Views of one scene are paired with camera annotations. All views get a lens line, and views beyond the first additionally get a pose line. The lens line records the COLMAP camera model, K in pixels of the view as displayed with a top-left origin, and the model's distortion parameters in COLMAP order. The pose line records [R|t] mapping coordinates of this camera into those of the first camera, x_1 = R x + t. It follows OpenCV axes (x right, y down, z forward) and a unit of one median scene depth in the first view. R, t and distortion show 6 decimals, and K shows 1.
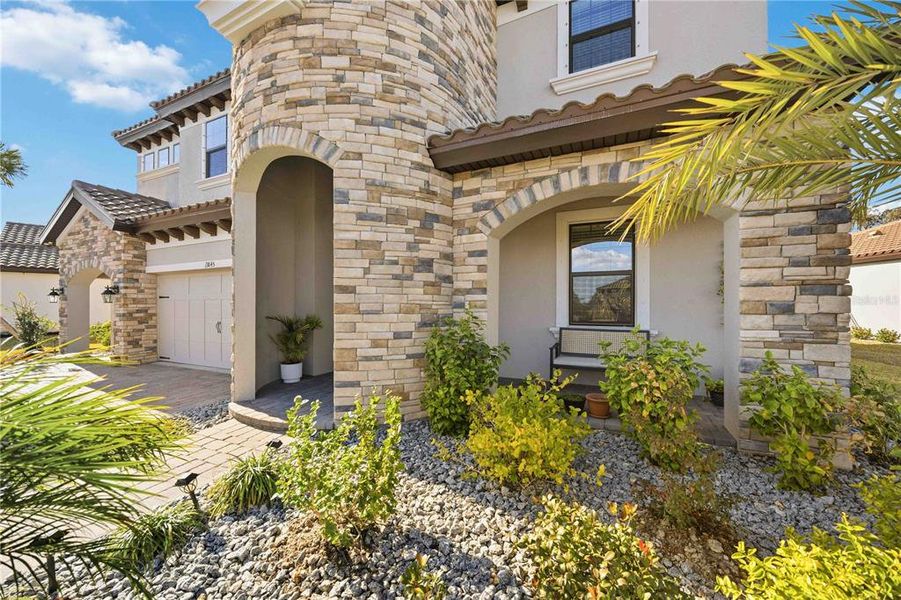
lens RADIAL K [[346.2, 0, 453.8], [0, 346.2, 304.9], [0, 0, 1]] dist [-0.000798, -0.000664]
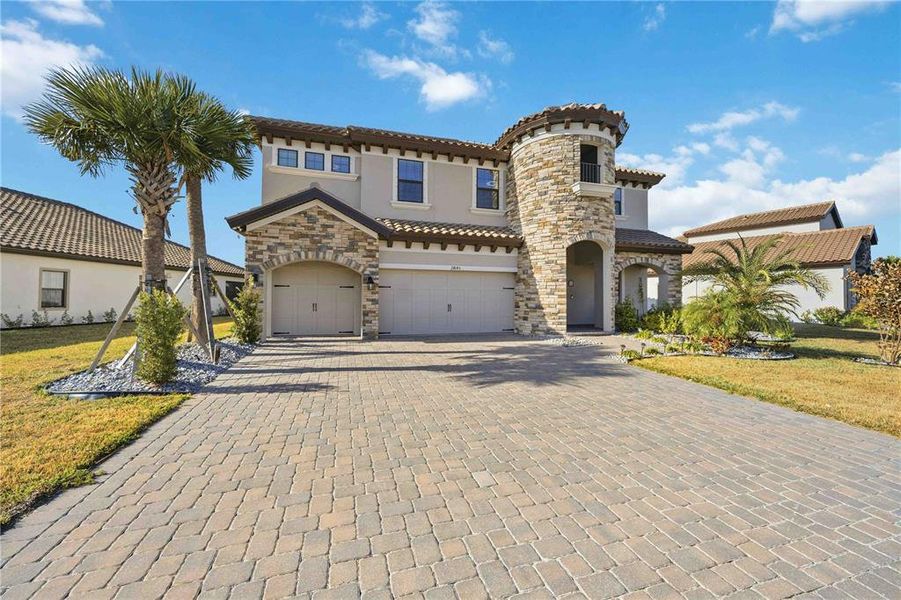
lens RADIAL K [[357.3, 0, 450.5], [0, 357.3, 300.0], [0, 0, 1]] dist [0.000252, -0.000055]
pose [[0.738143, 0.005898, 0.674618, -3.387073], [-0.003523, 0.999982, -0.004887, 0.072056], [-0.674635, 0.001230, 0.738151, -0.384200]]
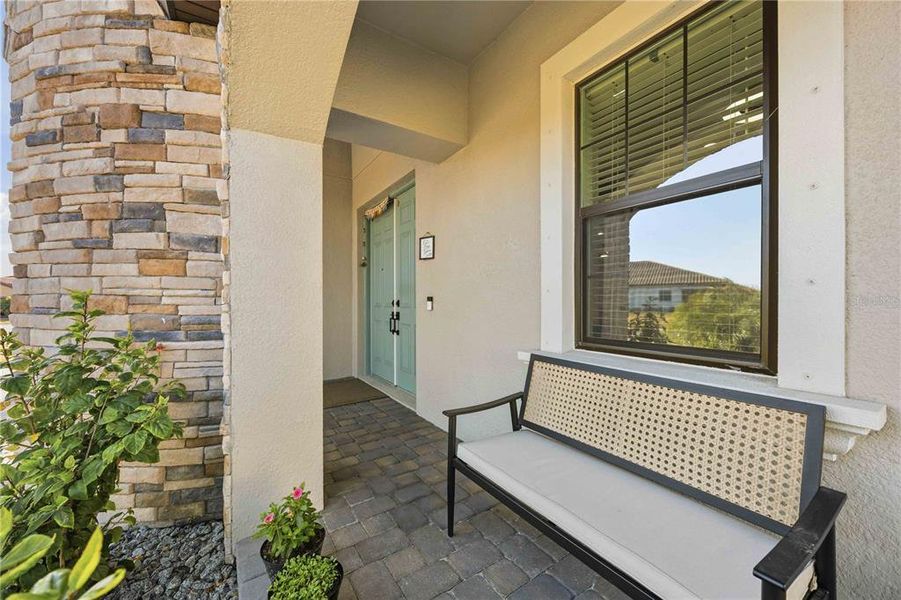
lens RADIAL K [[346.2, 0, 453.8], [0, 346.2, 304.9], [0, 0, 1]] dist [-0.000798, -0.000664]
pose [[0.850455, 0.002370, -0.526043, 0.578075], [0.002997, 0.999952, 0.009351, 0.008653], [0.526040, -0.009530, 0.850407, 0.834088]]
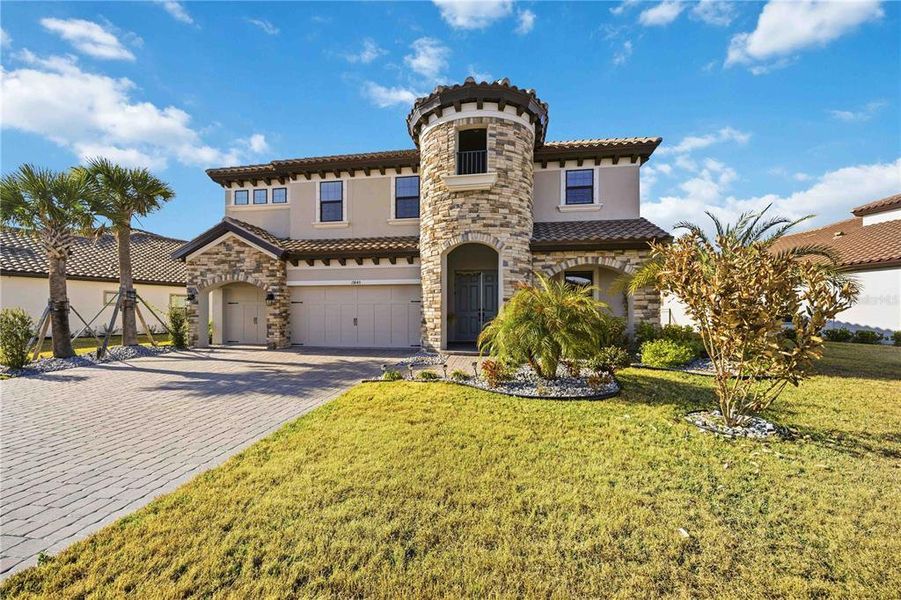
lens RADIAL K [[359.7, 0, 452.9], [0, 359.7, 321.4], [0, 0, 1]] dist [-0.000635, -0.000204]
pose [[0.959719, -0.003352, 0.280943, -1.367867], [-0.001035, 0.999880, 0.015467, 0.071592], [-0.280961, -0.015134, 0.959600, -1.376423]]
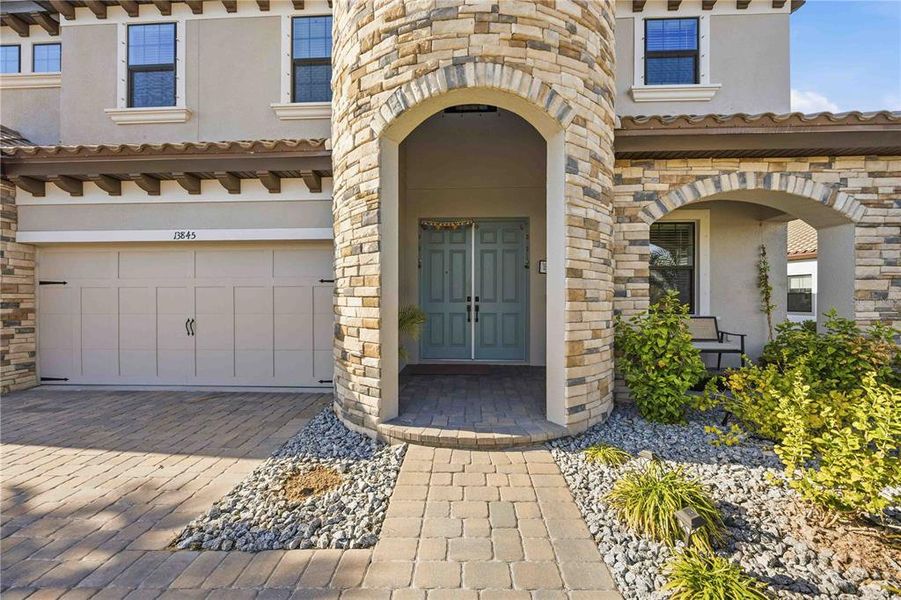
lens RADIAL K [[346.2, 0, 453.8], [0, 346.2, 304.9], [0, 0, 1]] dist [-0.000798, -0.000664]
pose [[0.921949, -0.003735, 0.387293, -0.882298], [0.000162, 0.999957, 0.009258, 0.026195], [-0.387311, -0.008472, 0.921910, 0.294000]]
